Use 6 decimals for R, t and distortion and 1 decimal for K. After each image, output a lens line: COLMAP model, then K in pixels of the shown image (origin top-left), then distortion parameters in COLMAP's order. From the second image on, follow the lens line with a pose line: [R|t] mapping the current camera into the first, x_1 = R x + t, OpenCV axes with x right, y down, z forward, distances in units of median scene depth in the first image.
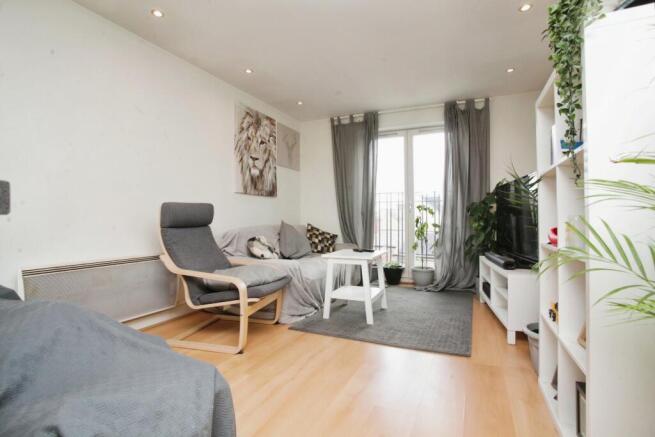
lens RADIAL K [[332.6, 0, 327.5], [0, 332.6, 218.5], [0, 0, 1]] dist [-0.003225, -0.000201]
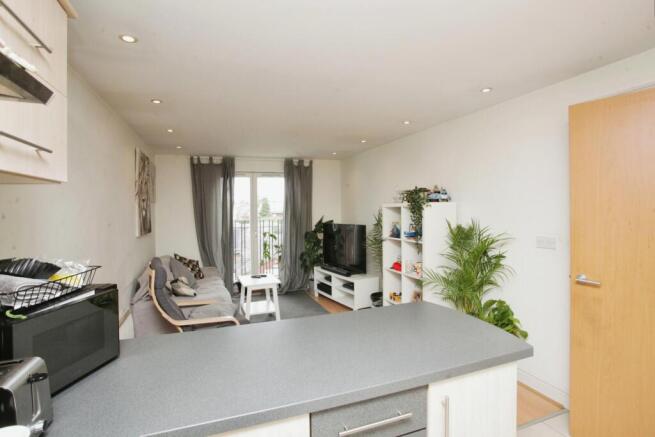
lens RADIAL K [[332.6, 0, 327.5], [0, 332.6, 218.5], [0, 0, 1]] dist [-0.003225, -0.000201]
pose [[0.729345, -0.031735, 0.683409, -0.458106], [0.016387, 0.999447, 0.028922, -0.130652], [-0.683949, -0.009895, 0.729462, -0.135998]]
